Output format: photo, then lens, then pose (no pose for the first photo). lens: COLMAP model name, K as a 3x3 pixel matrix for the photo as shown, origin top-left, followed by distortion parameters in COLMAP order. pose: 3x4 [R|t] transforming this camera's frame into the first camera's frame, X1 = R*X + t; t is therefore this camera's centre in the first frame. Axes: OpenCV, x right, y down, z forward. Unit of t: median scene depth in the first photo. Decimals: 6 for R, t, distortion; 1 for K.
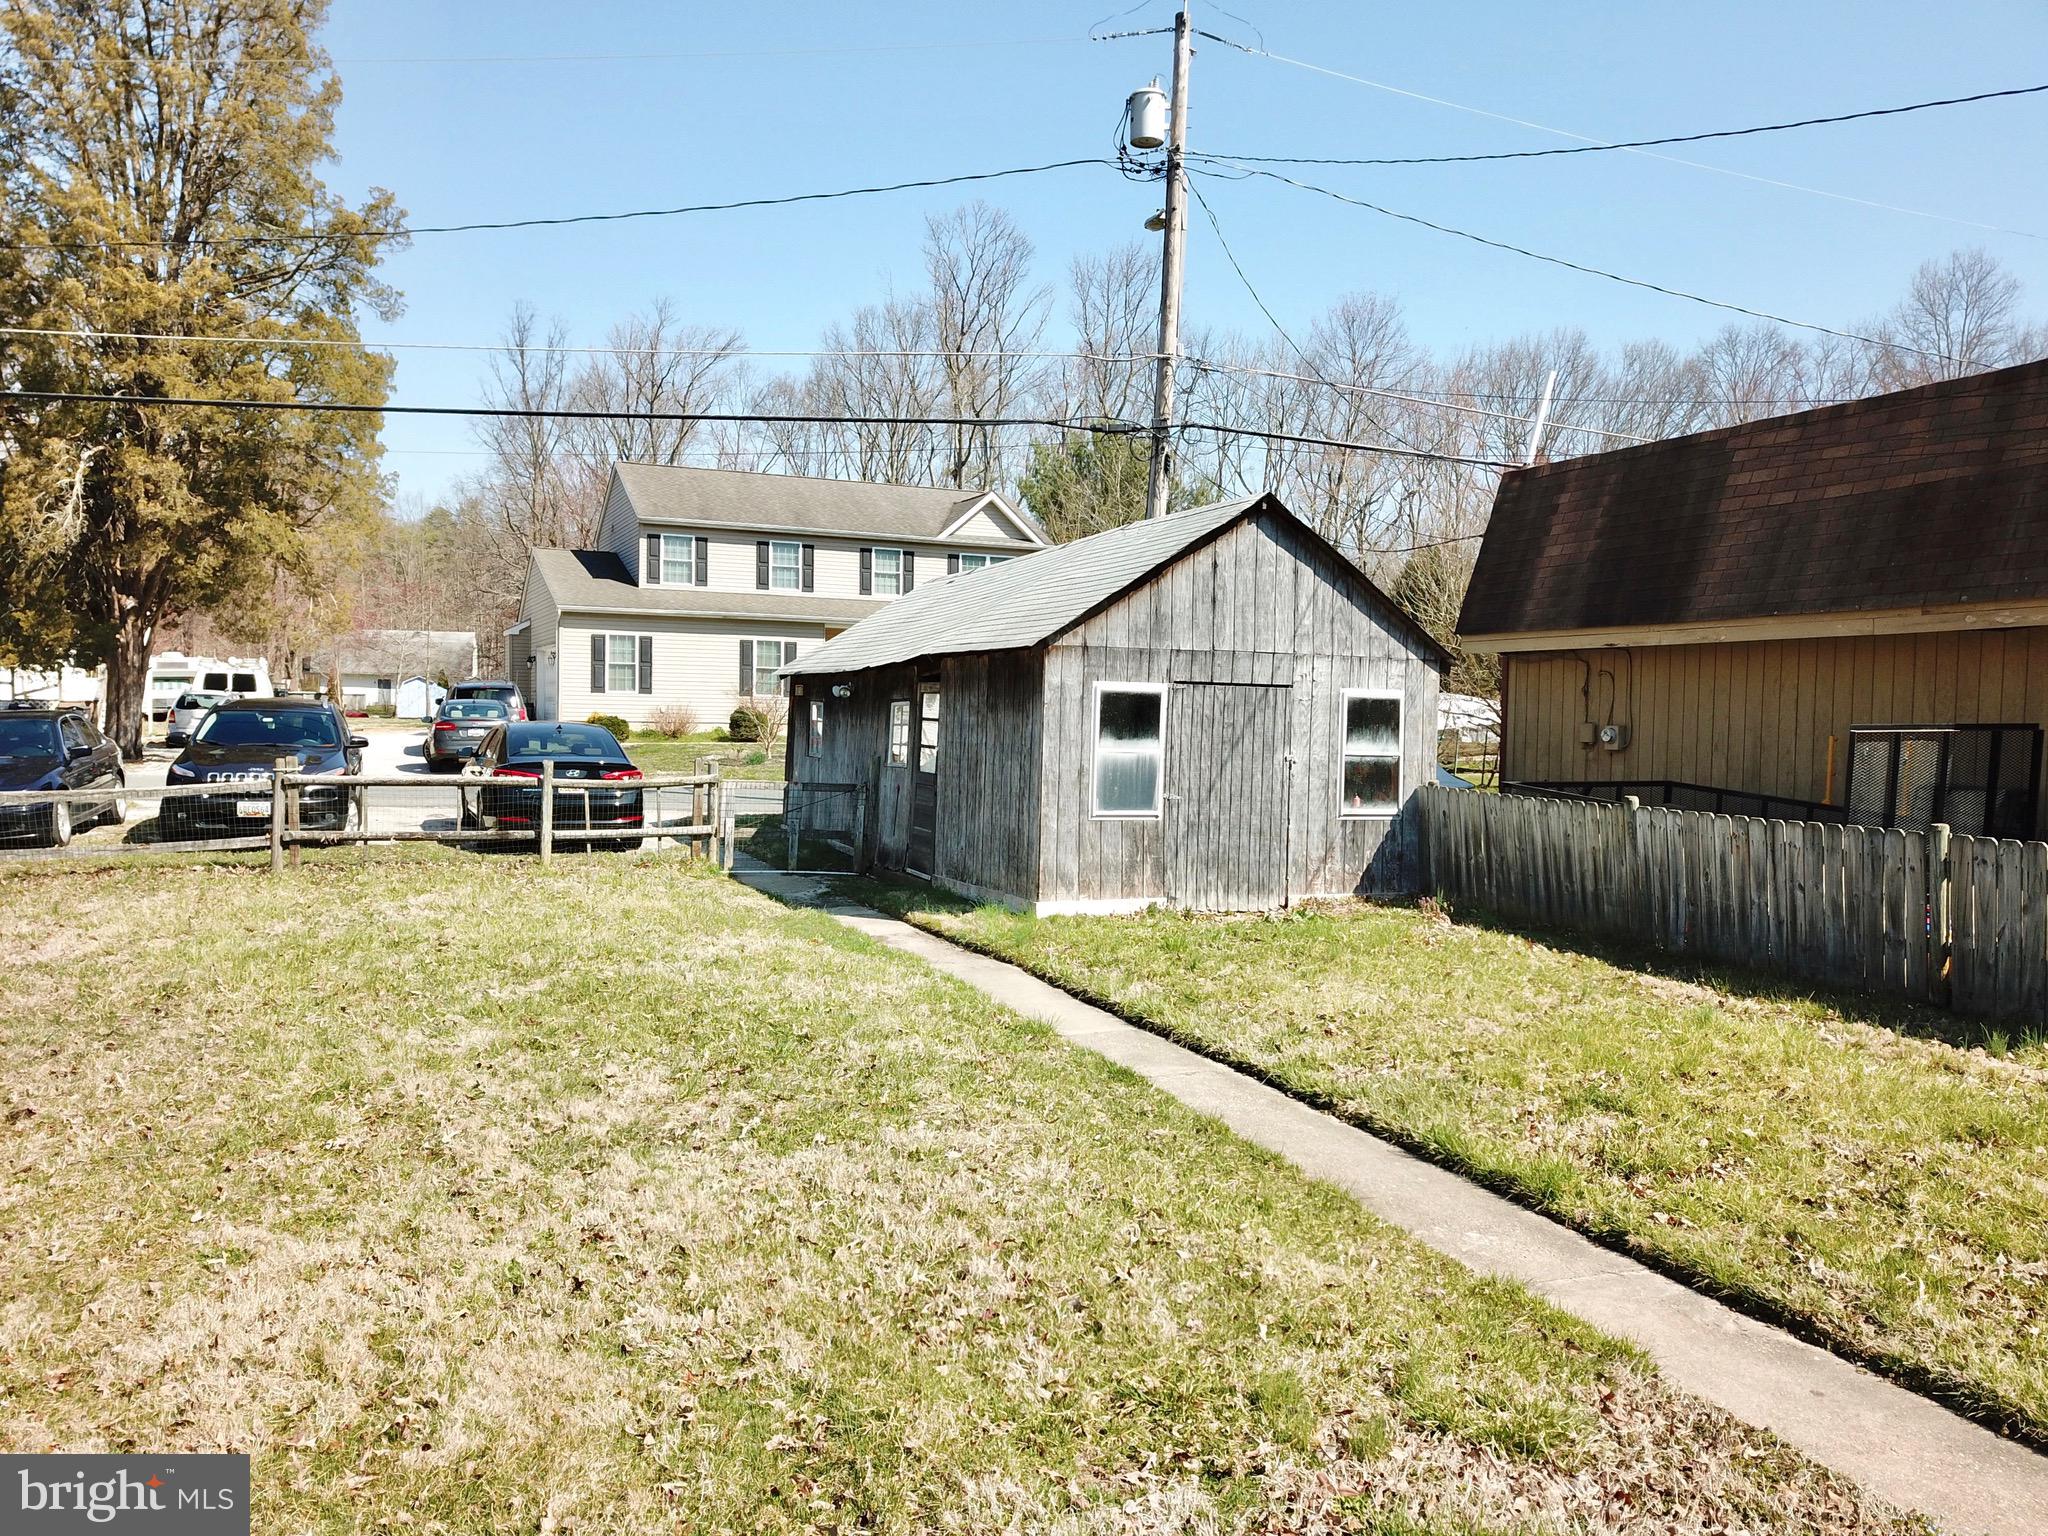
lens RADIAL K [[1540.4, 0, 1031.2], [0, 1540.4, 772.9], [0, 0, 1]] dist [0.022940, -0.045803]
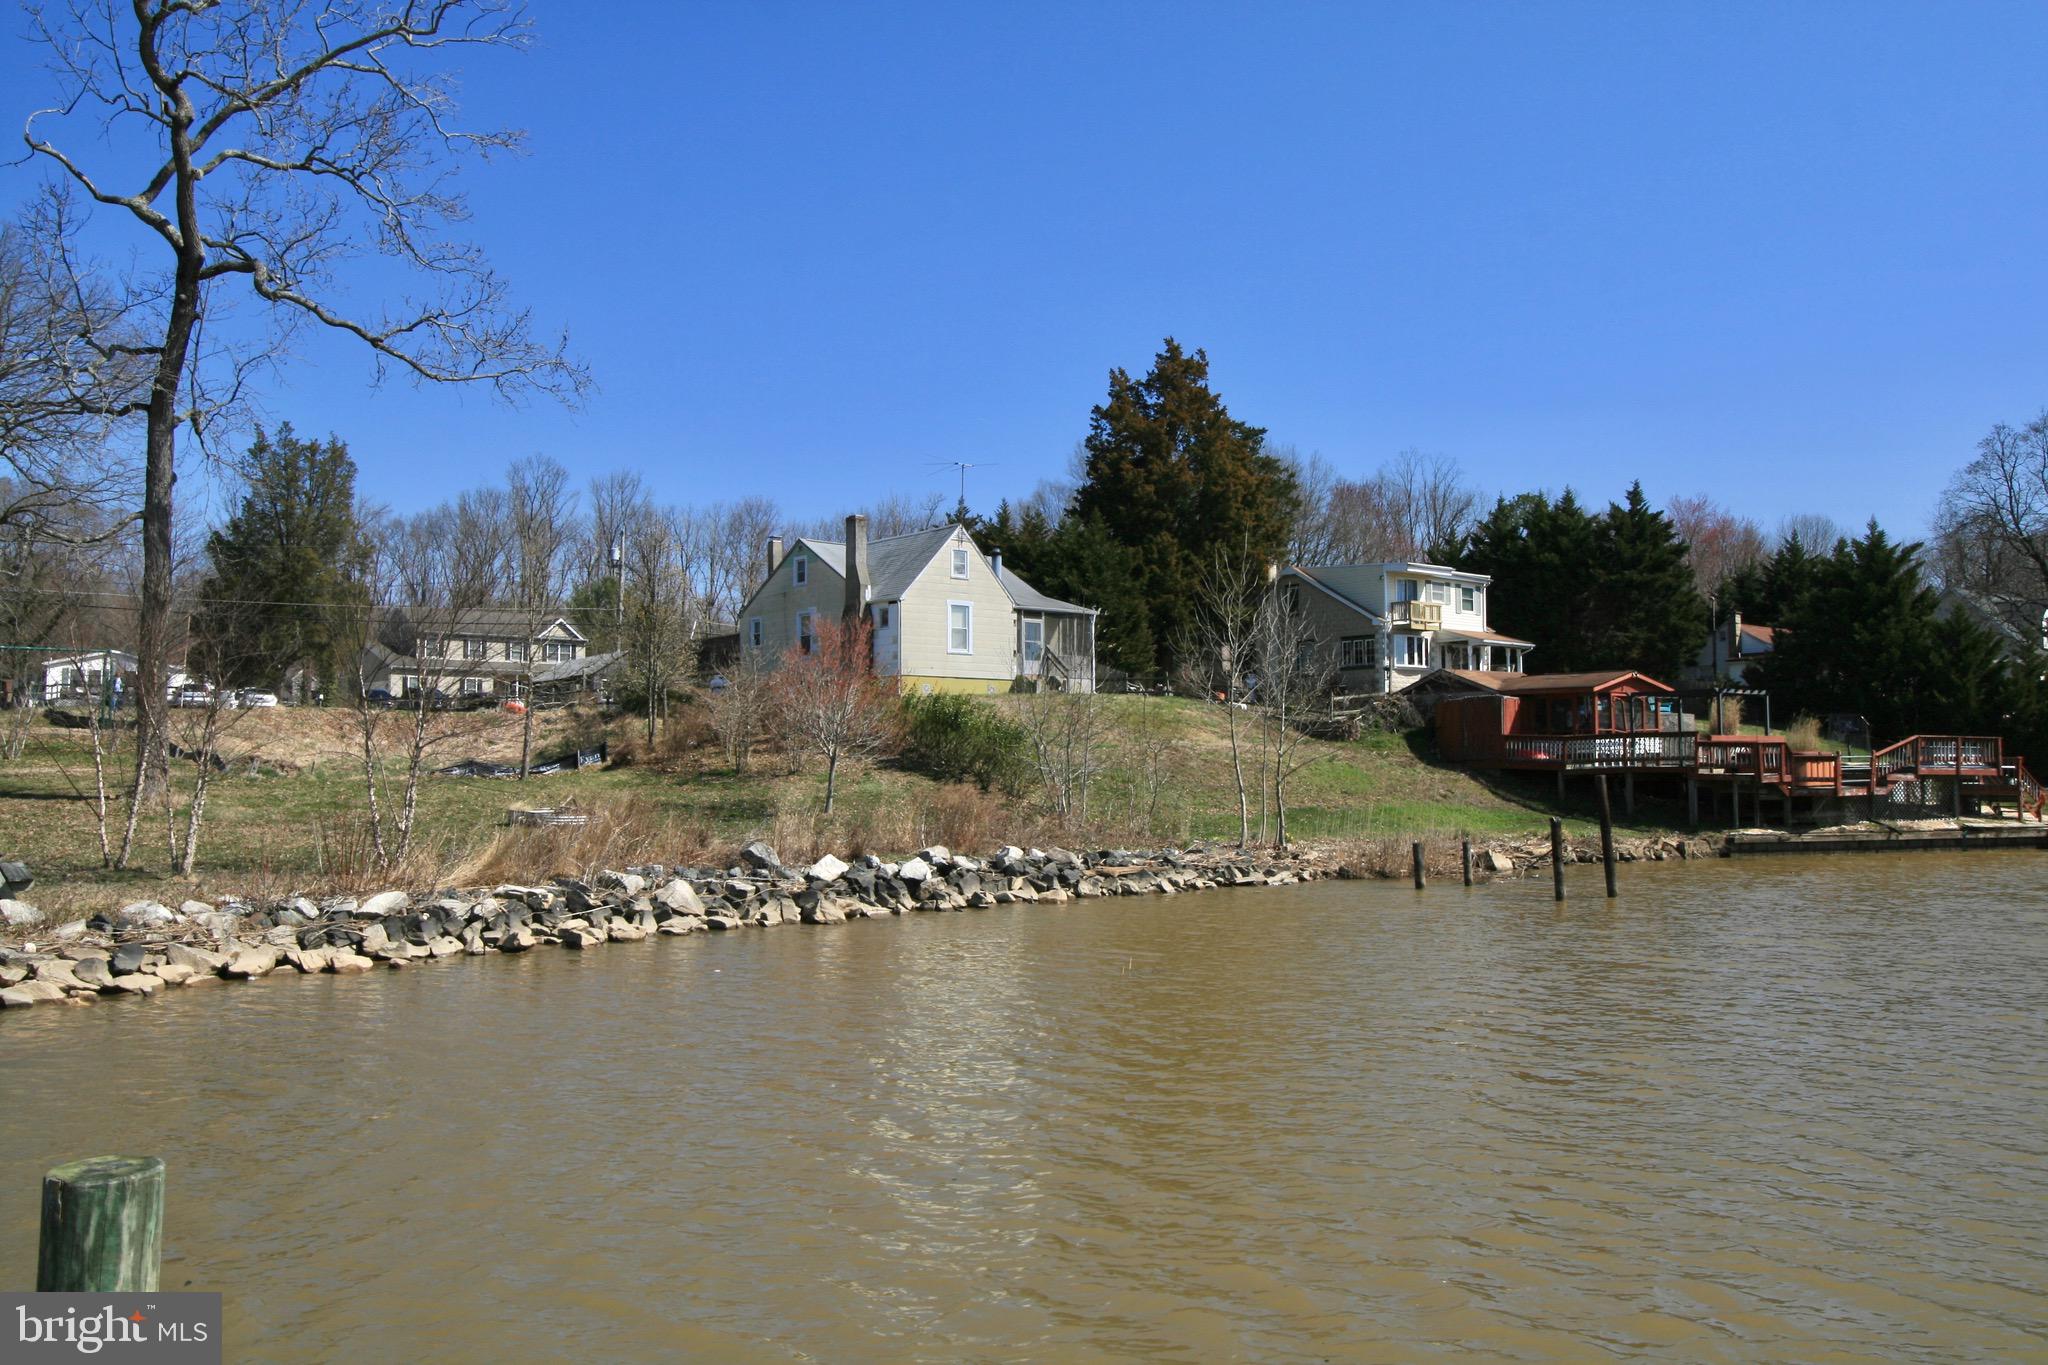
lens RADIAL K [[1595.3, 0, 1015.2], [0, 1595.3, 673.6], [0, 0, 1]] dist [-0.003573, 0.004541]
pose [[0.957956, -0.001625, 0.286912, -0.064963], [0.029608, 0.995205, -0.093221, 0.180137], [-0.285384, 0.097797, 0.953410, -1.781862]]
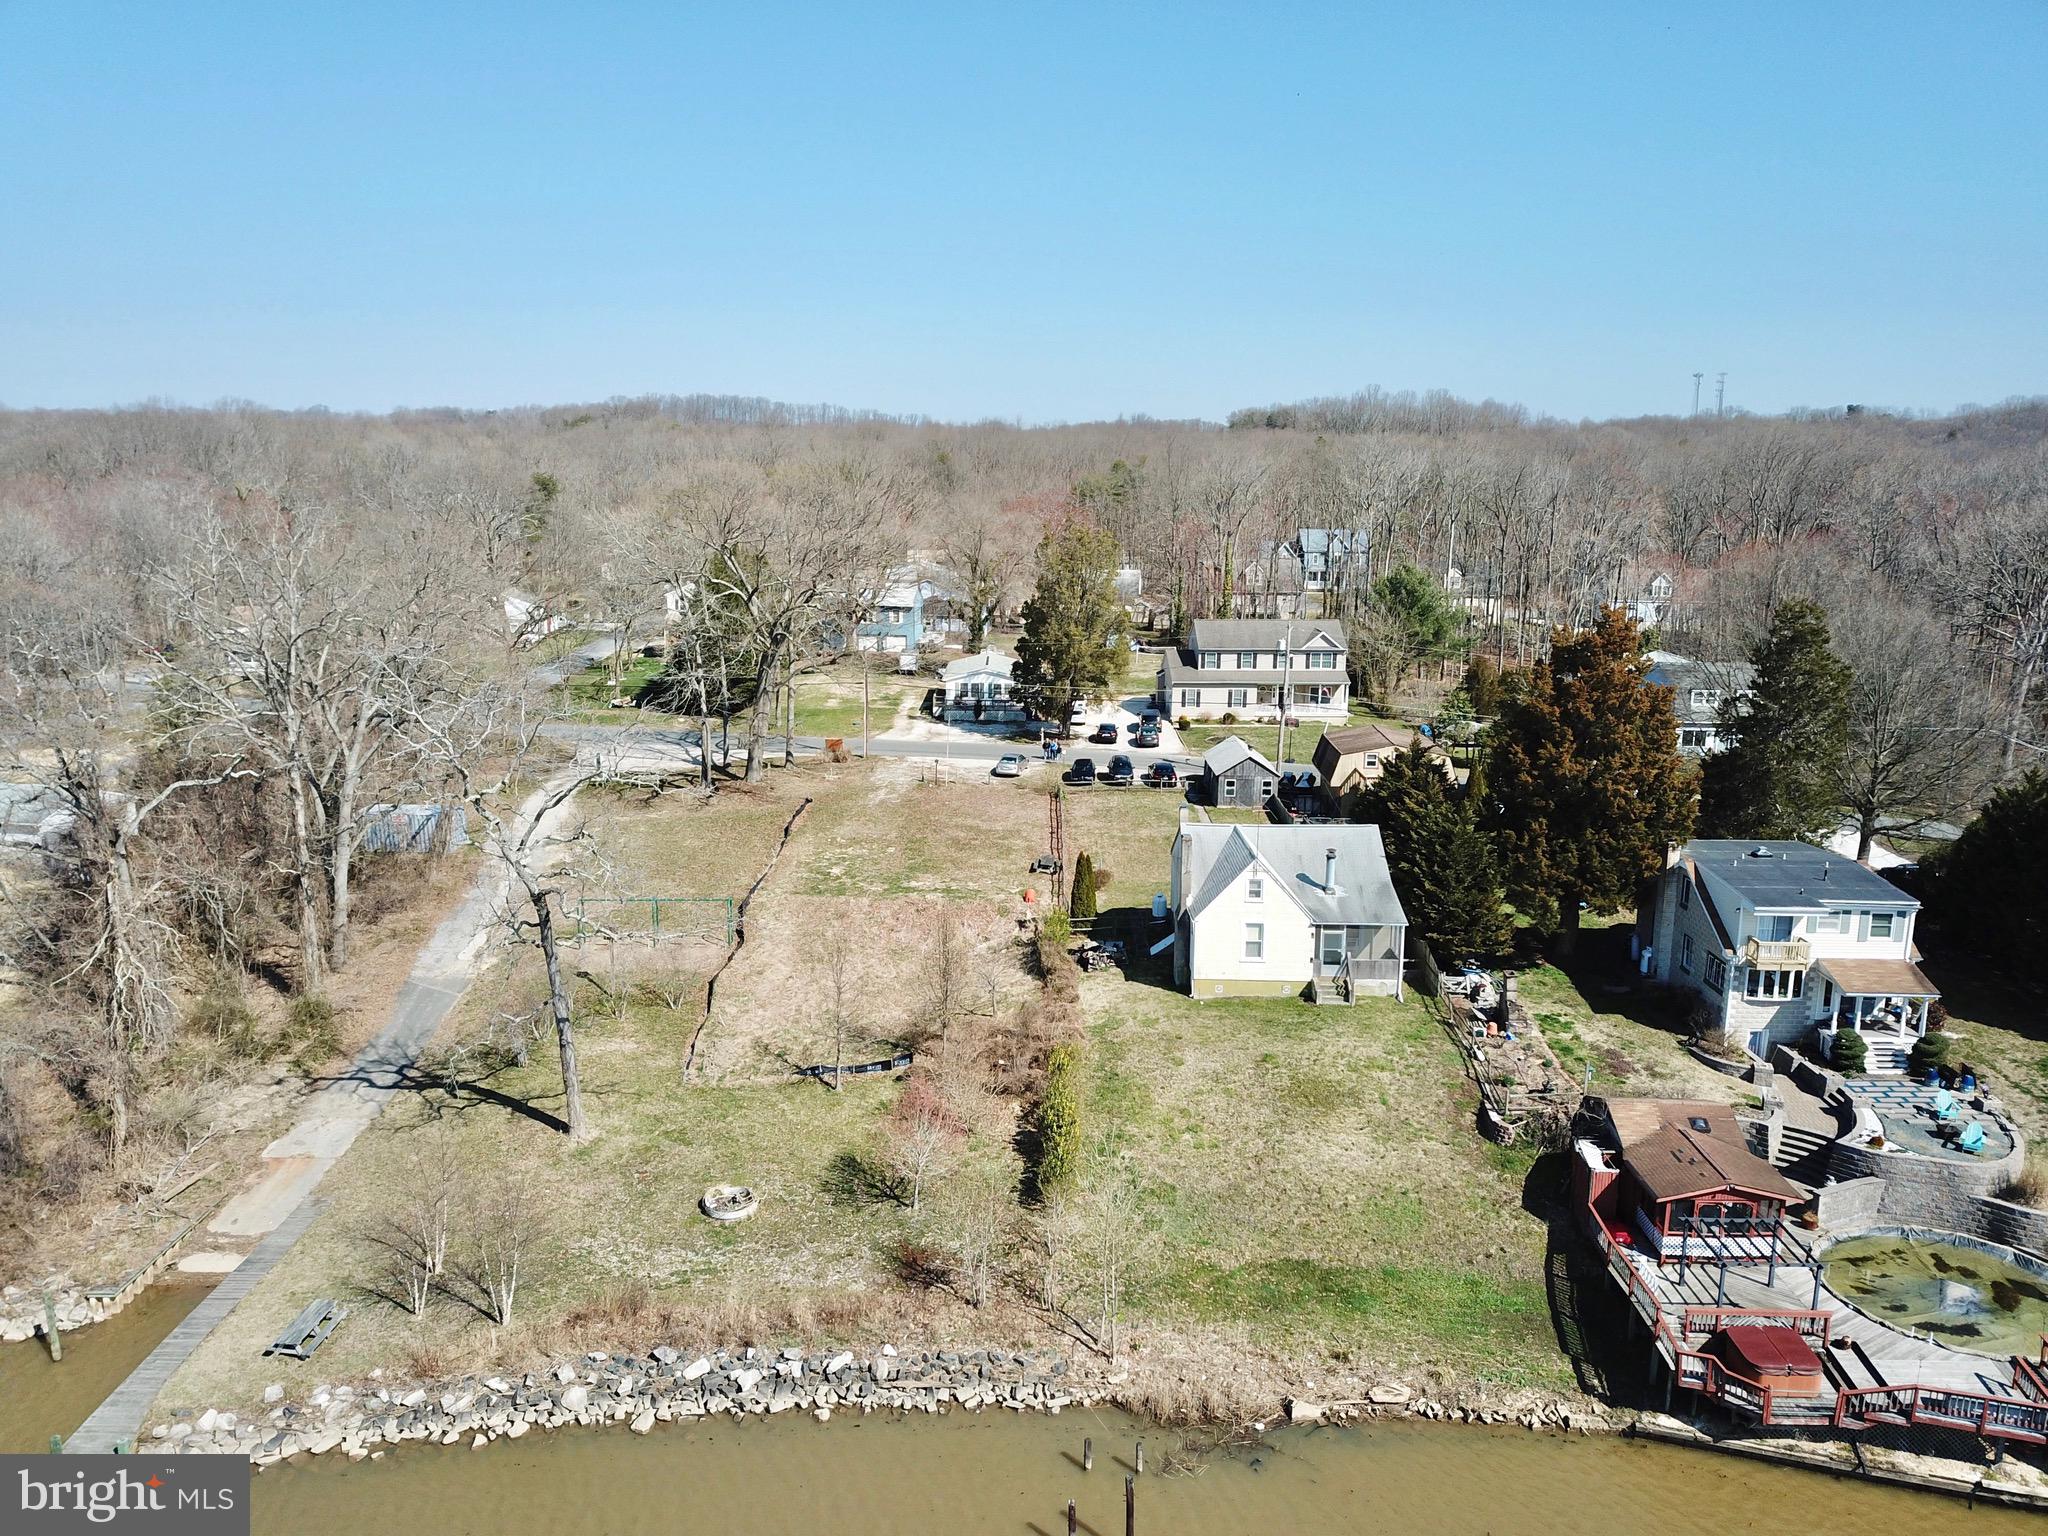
lens RADIAL K [[1540.4, 0, 1016.1], [0, 1540.4, 778.3], [0, 0, 1]] dist [0.022940, -0.045803]
pose [[0.914352, 0.066731, -0.399384, 0.666800], [-0.003651, 0.987645, 0.156663, -0.391683], [0.404904, -0.141787, 0.903299, -1.990510]]
